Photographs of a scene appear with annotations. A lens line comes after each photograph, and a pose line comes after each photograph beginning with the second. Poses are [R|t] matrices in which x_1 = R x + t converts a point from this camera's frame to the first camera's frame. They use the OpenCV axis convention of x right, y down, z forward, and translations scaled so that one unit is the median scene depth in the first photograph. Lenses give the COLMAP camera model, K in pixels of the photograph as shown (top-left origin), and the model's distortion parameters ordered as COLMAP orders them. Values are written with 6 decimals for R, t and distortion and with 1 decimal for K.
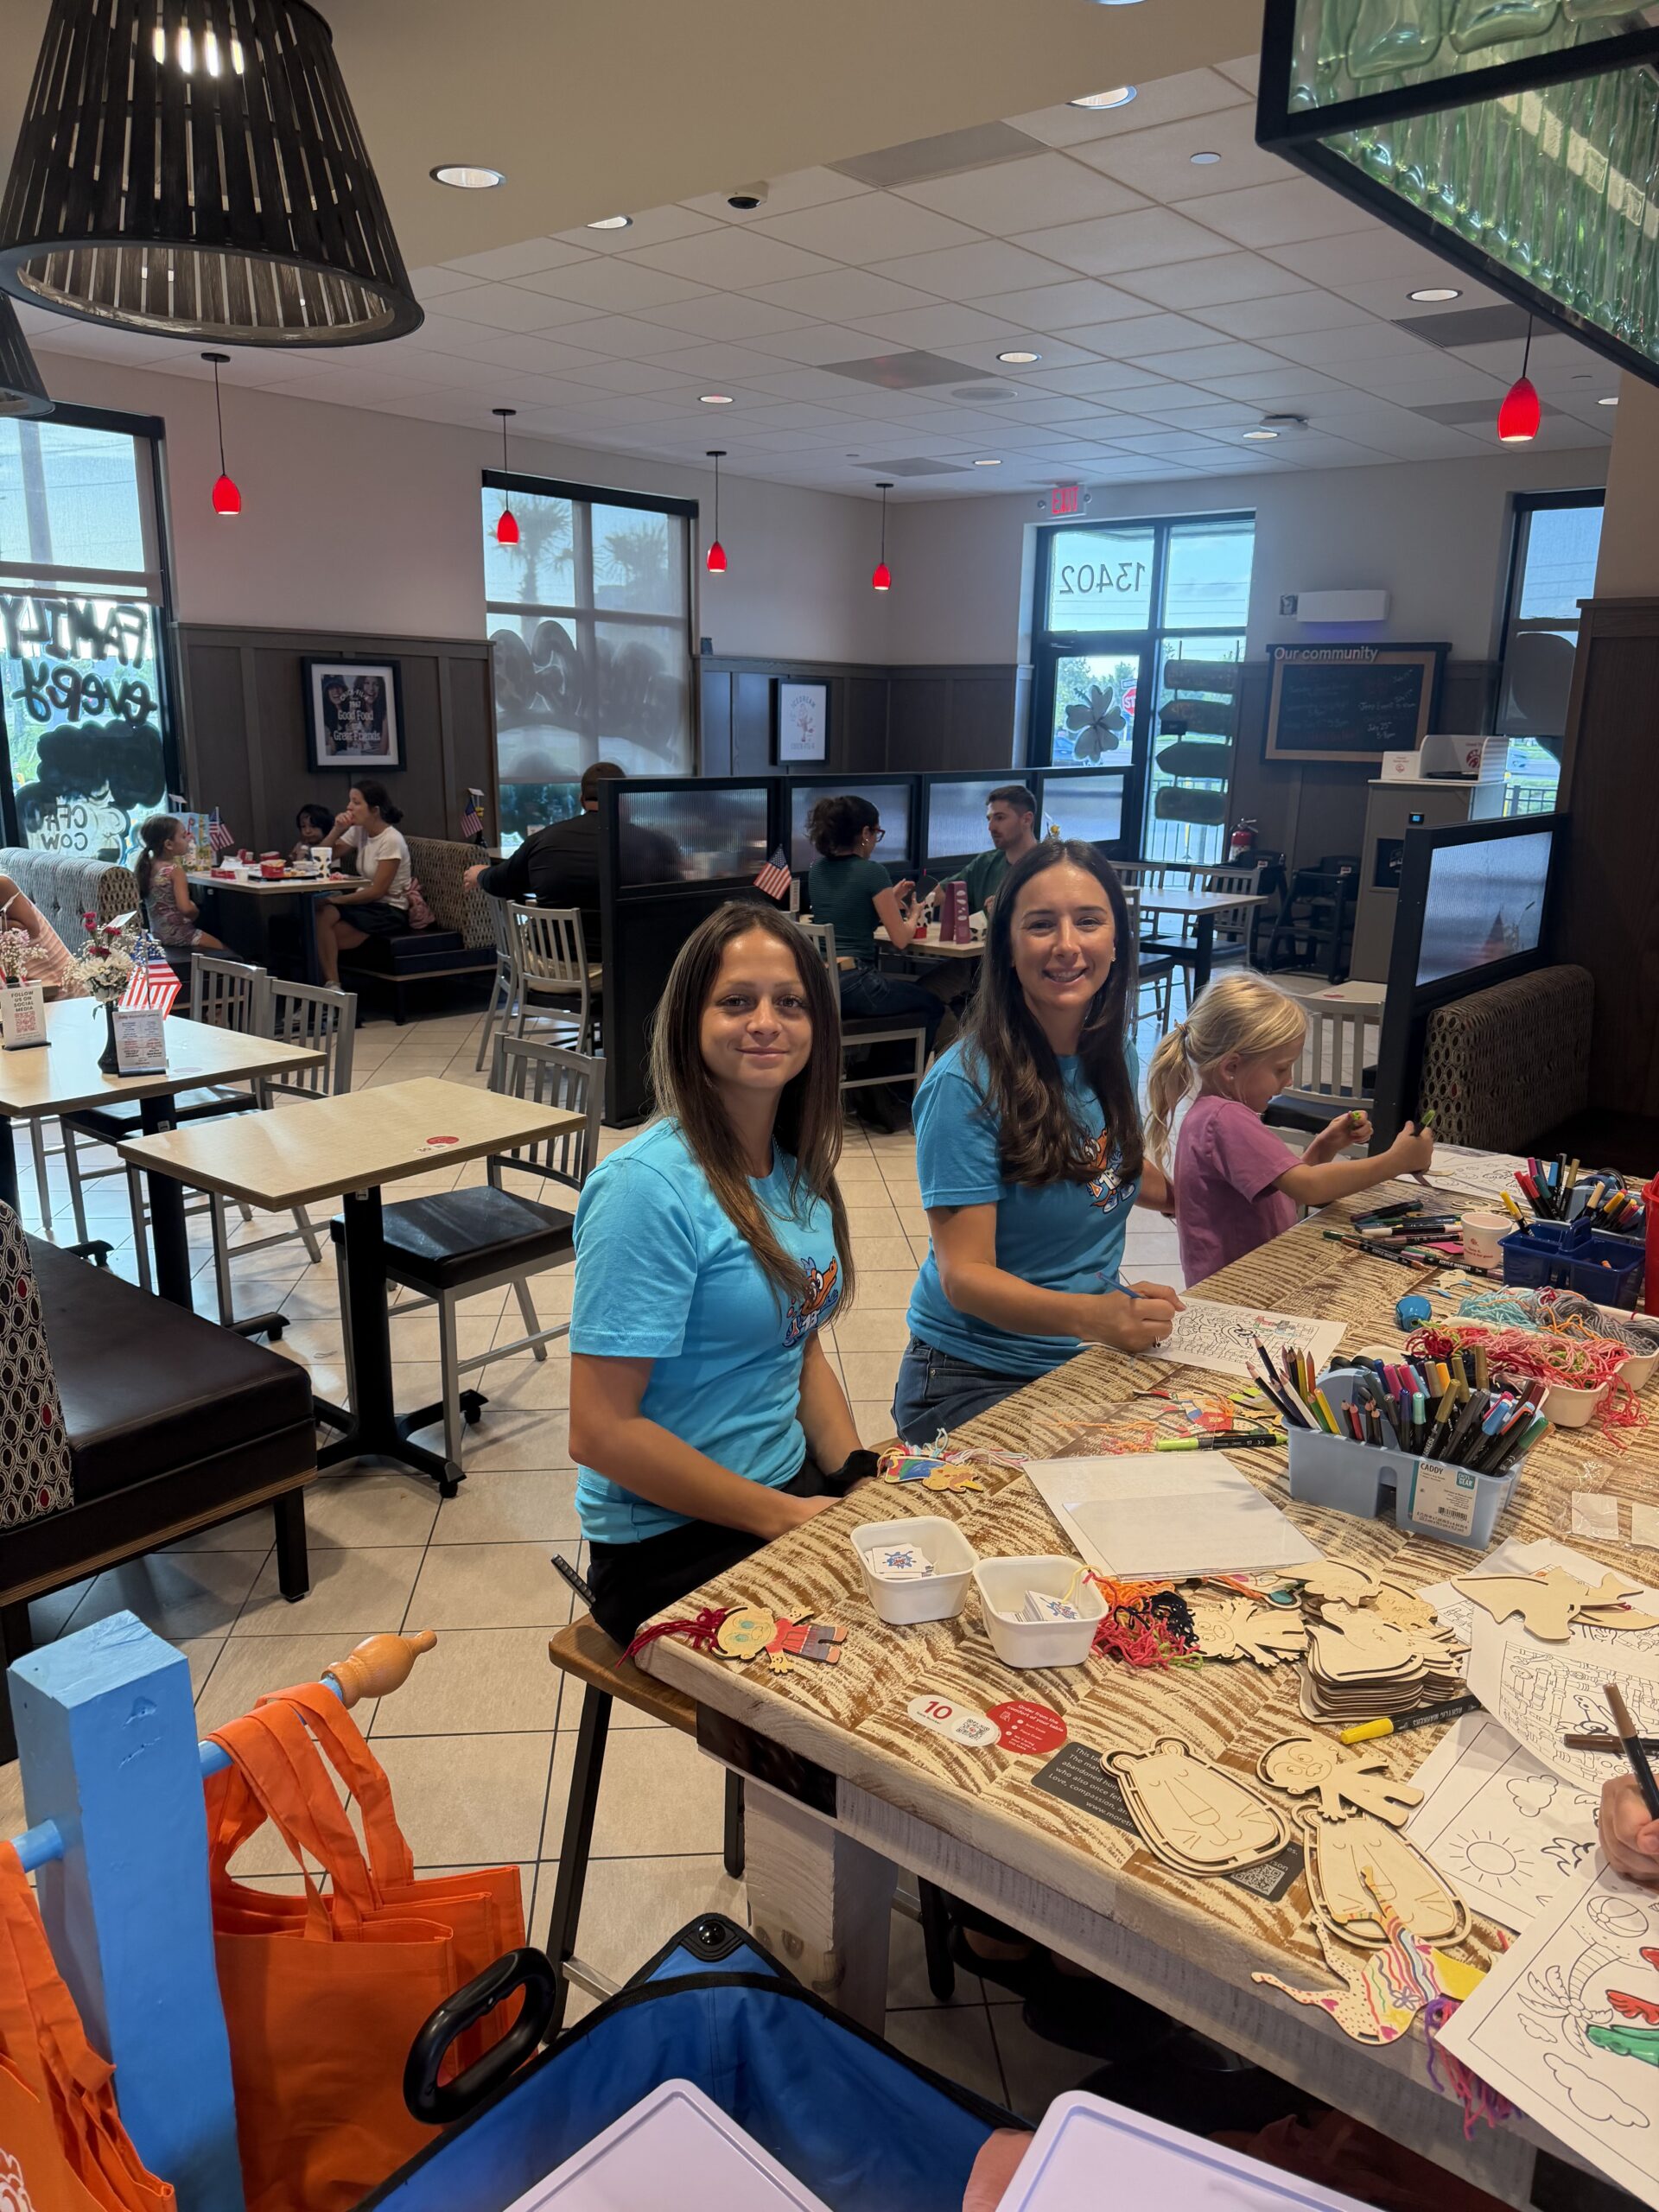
lens RADIAL K [[1578.2, 0, 781.5], [0, 1578.2, 1156.1], [0, 0, 1]] dist [0.008933, 0.000191]
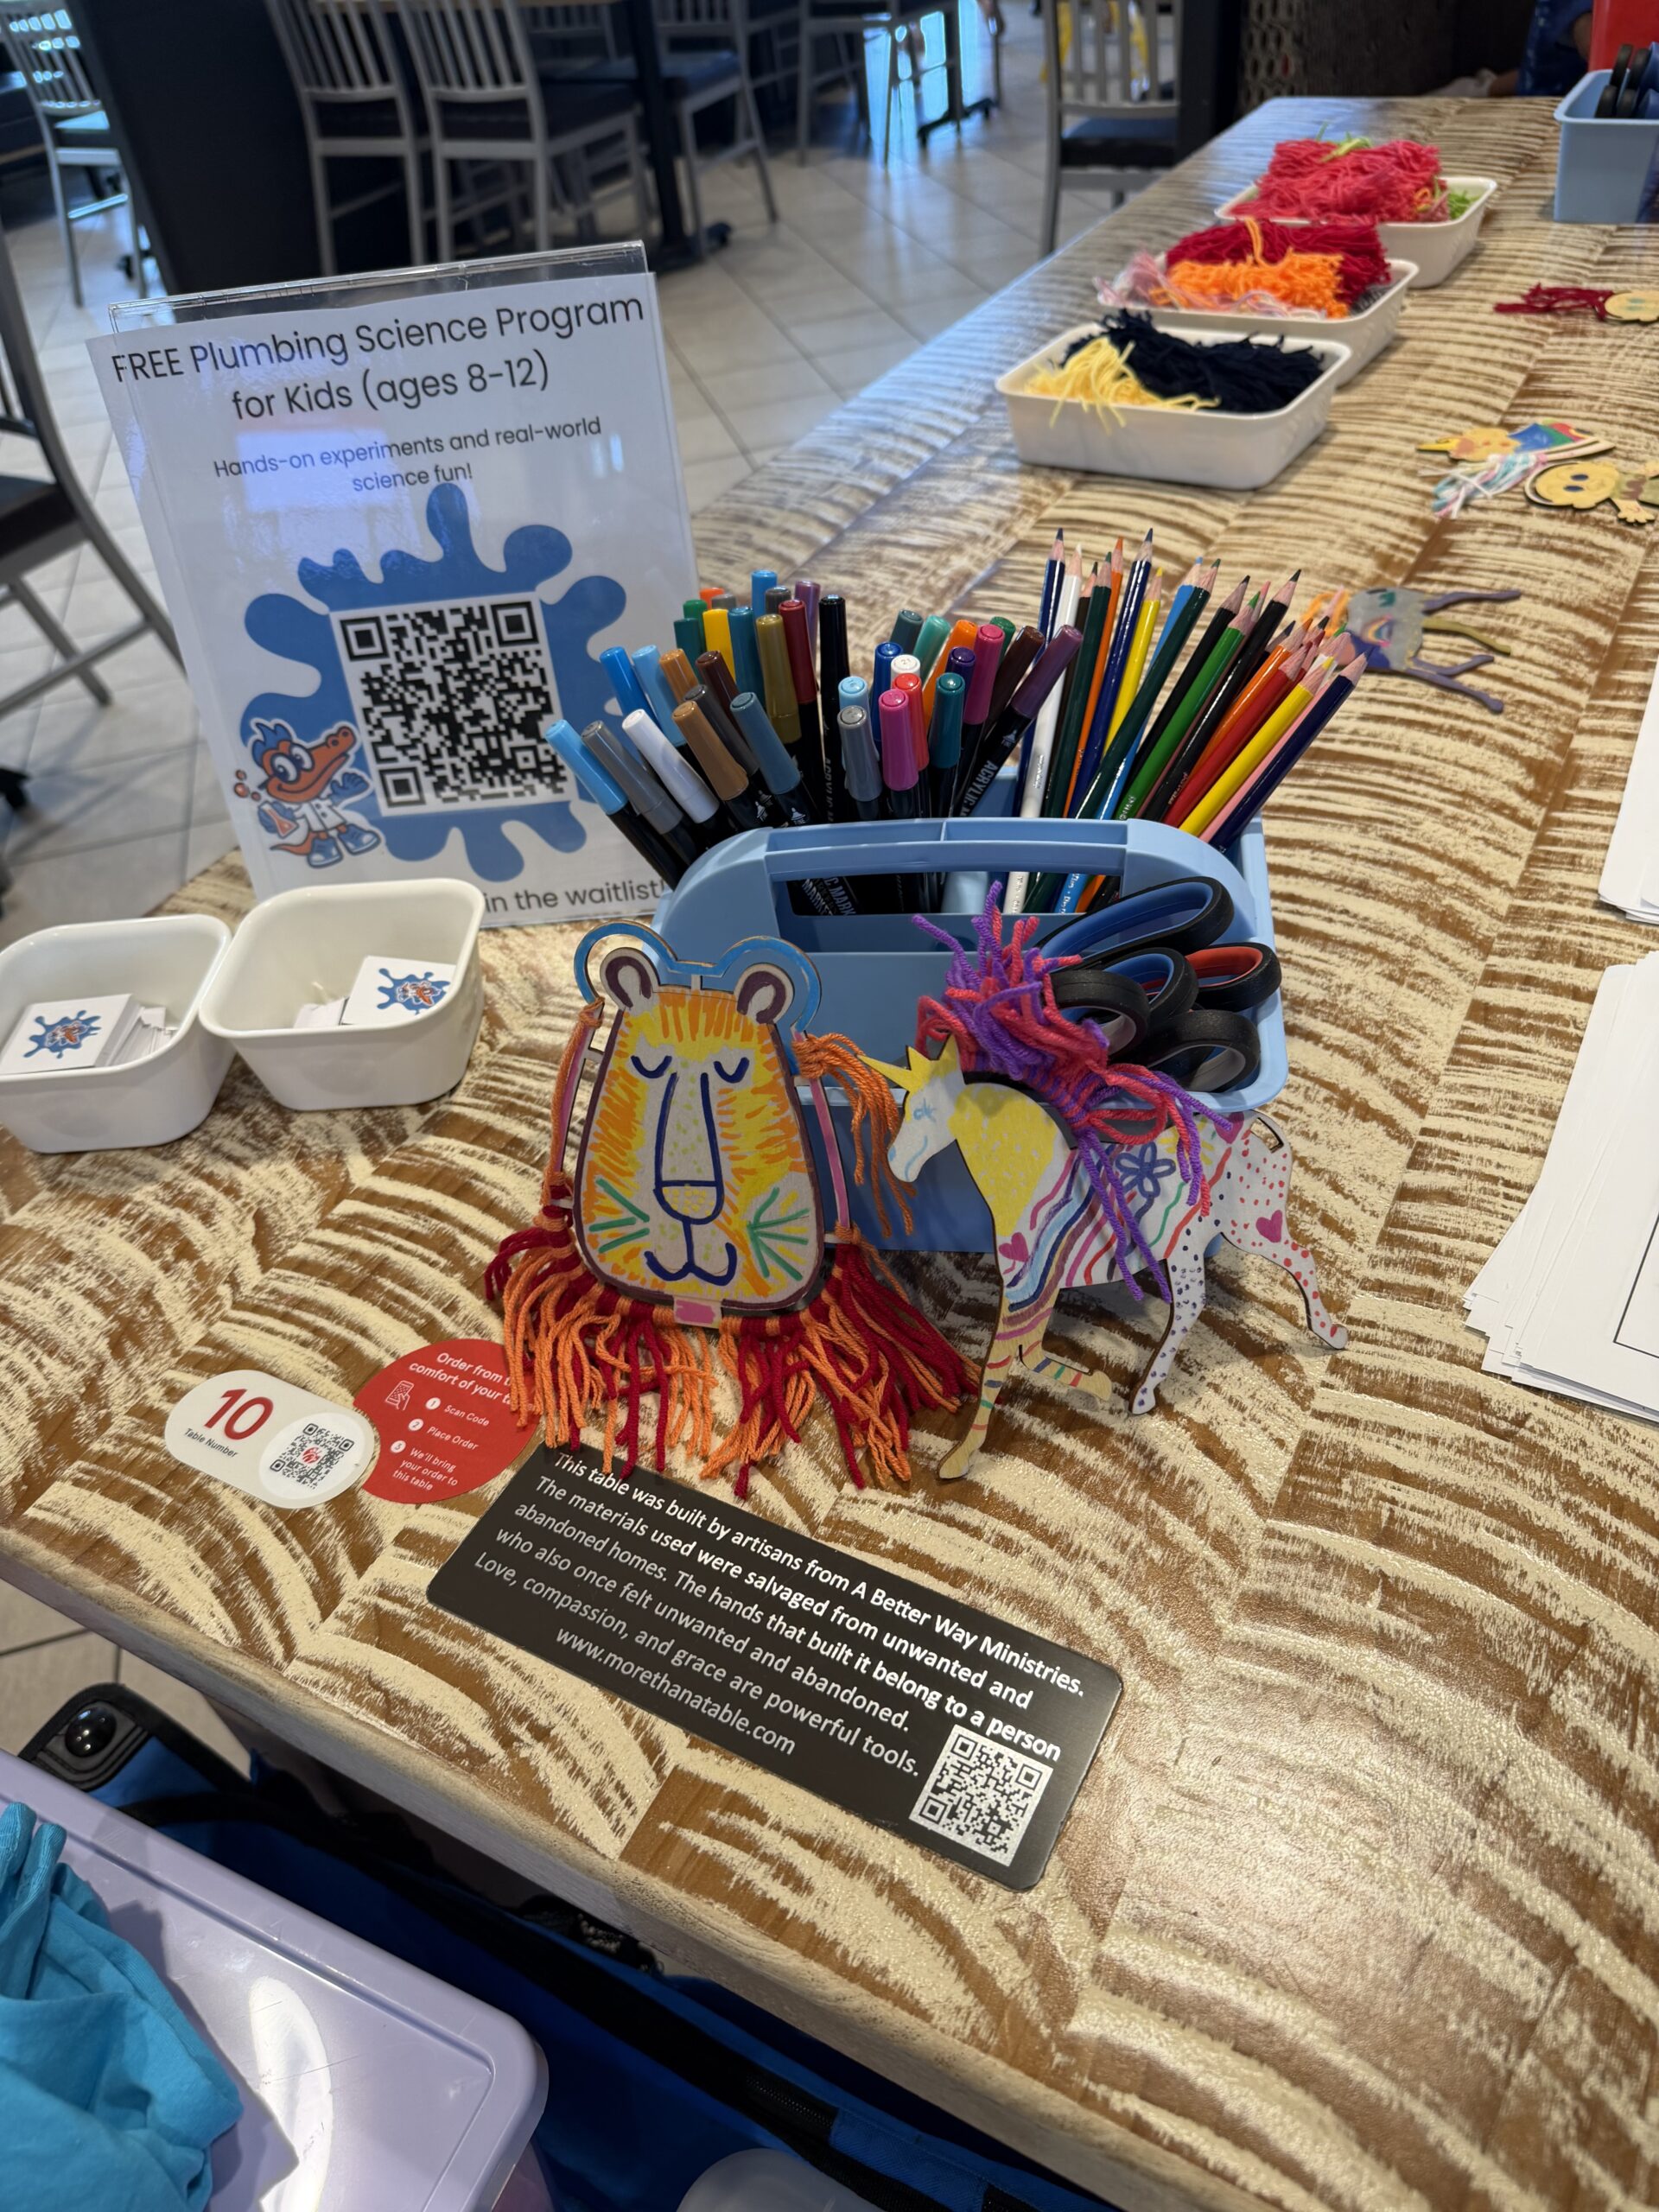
lens RADIAL K [[1567.8, 0, 829.5], [0, 1567.8, 1106.0], [0, 0, 1]] dist [0.086953, -0.161443]
pose [[0.975547, -0.207943, 0.071190, 0.086692], [0.160582, 0.895478, 0.415129, 0.048380], [-0.150073, -0.393546, 0.906973, 0.232355]]
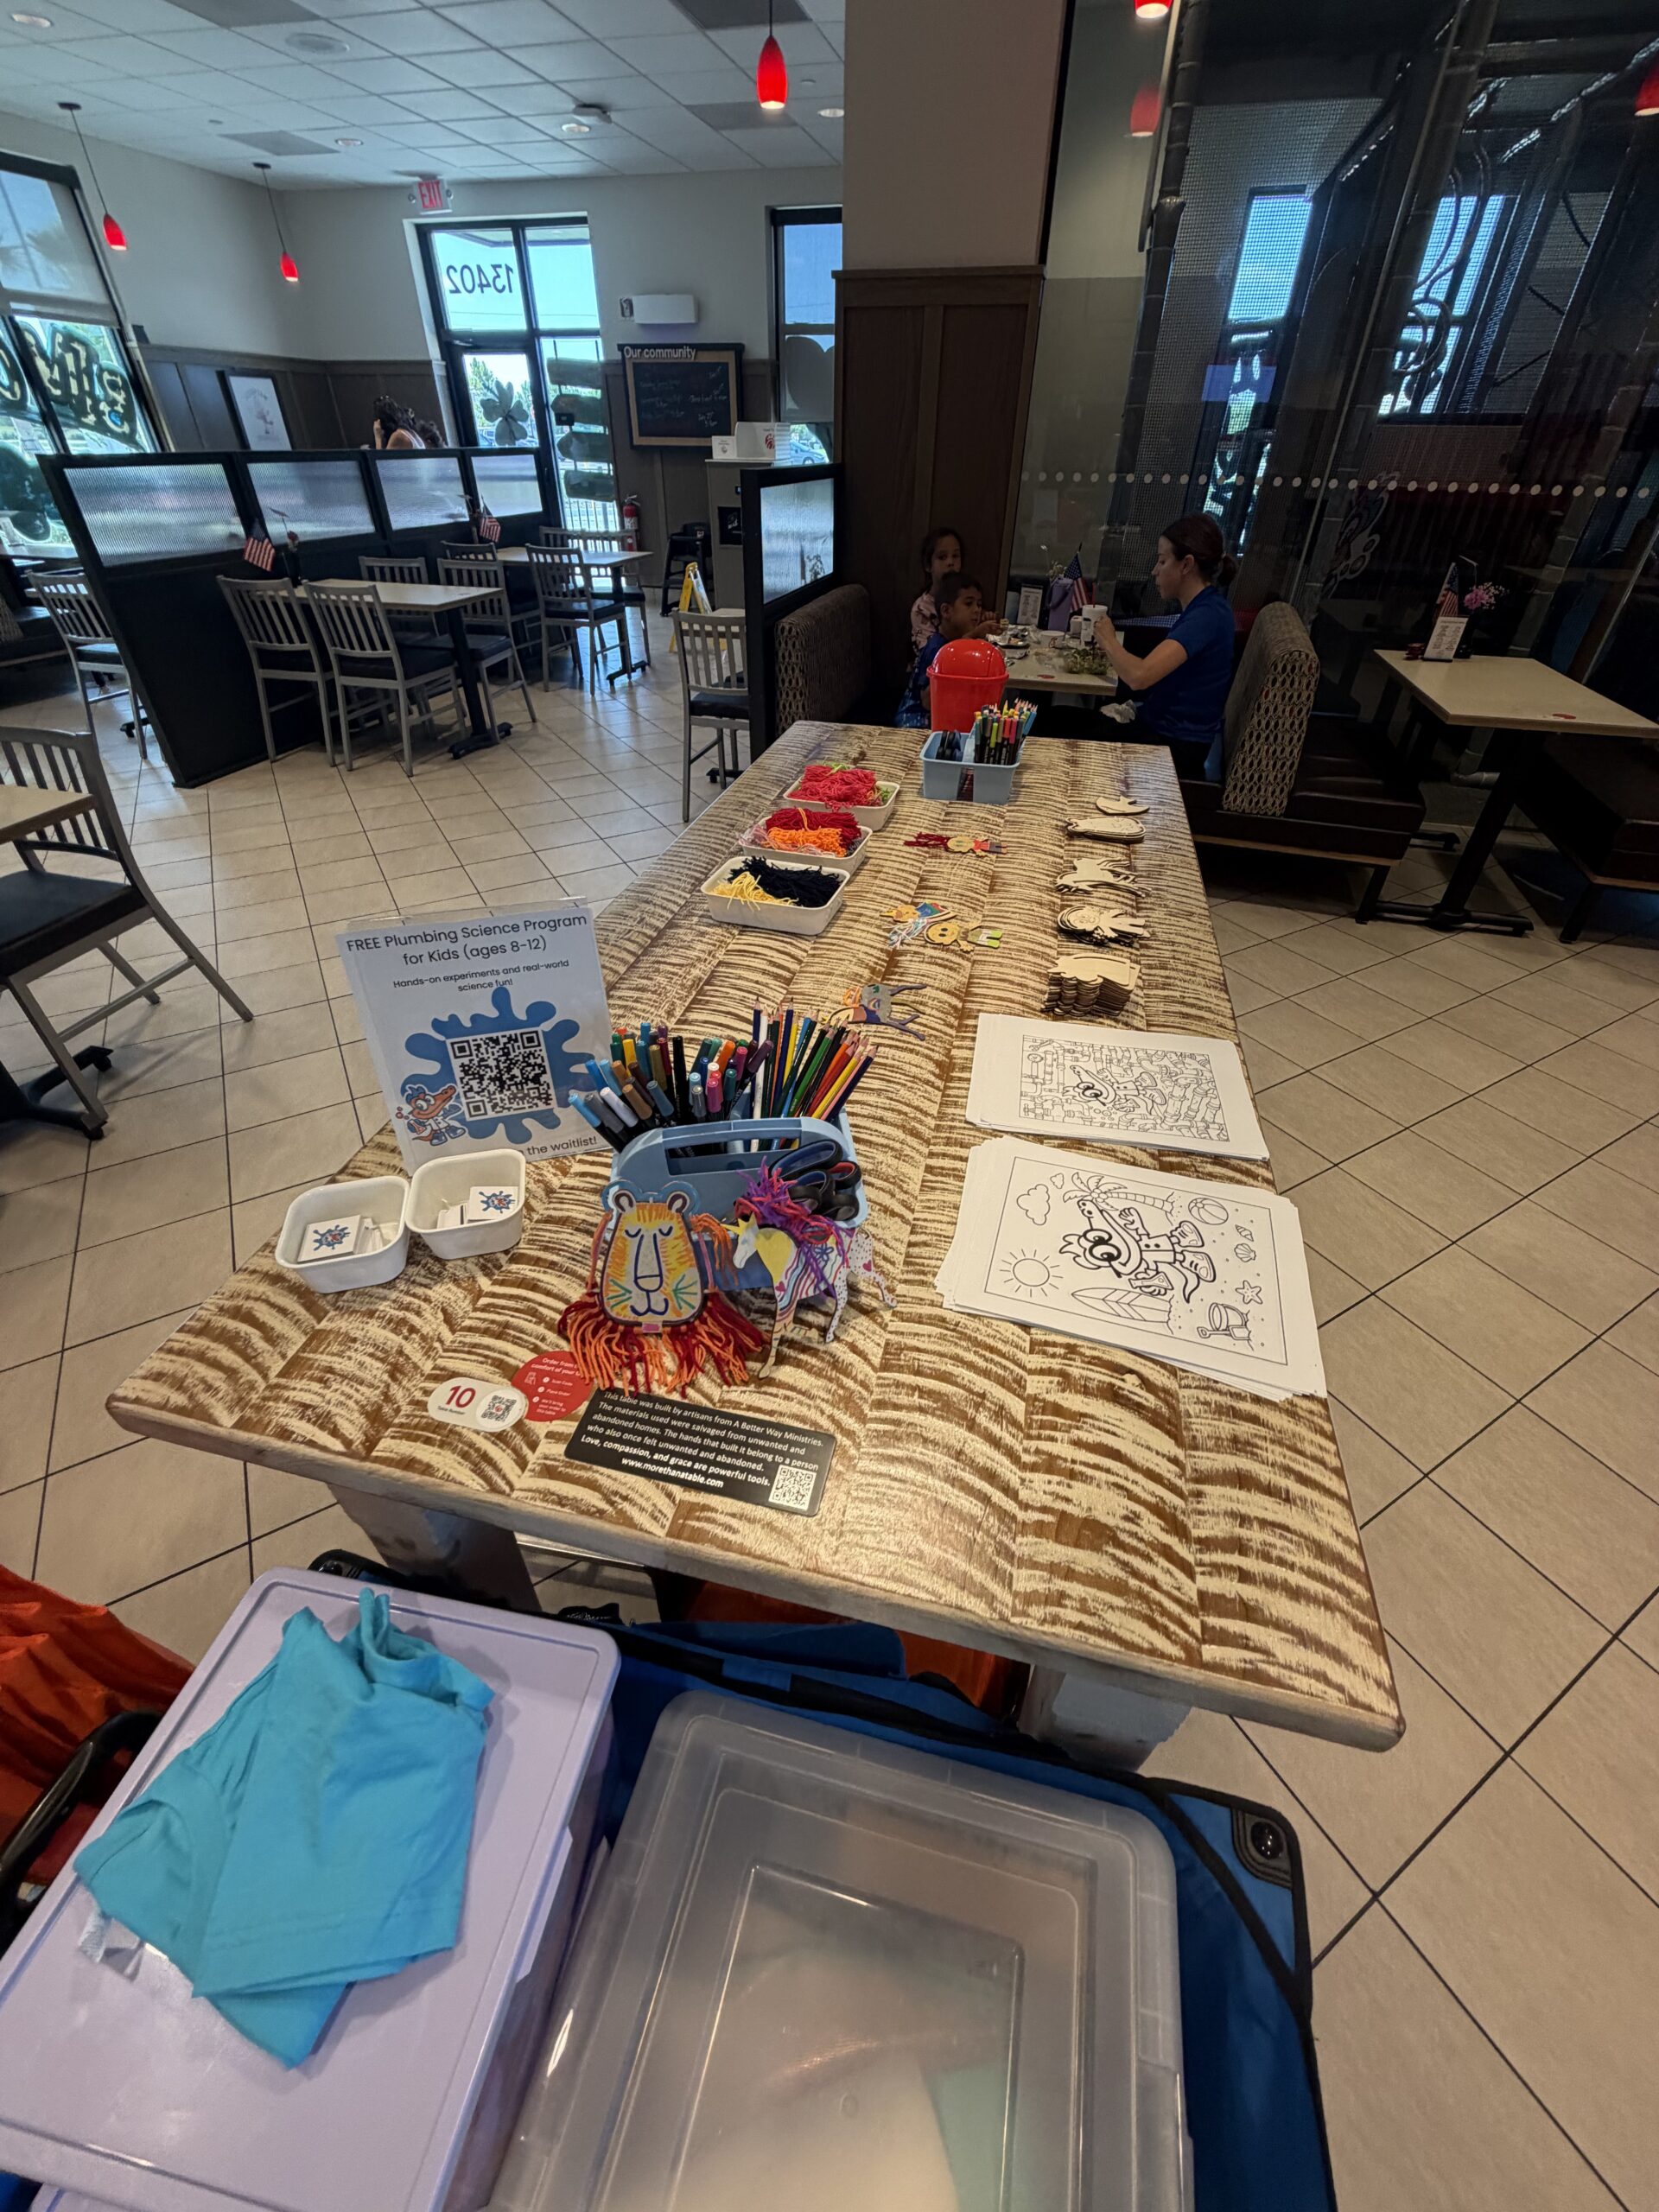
lens RADIAL K [[886.7, 0, 814.4], [0, 886.7, 1104.9], [0, 0, 1]] dist [0.009801, 0.000095]
pose [[0.901825, -0.274670, 0.333568, 0.059627], [0.134913, 0.912361, 0.386517, 0.001089], [-0.410499, -0.303568, 0.859847, 0.180390]]
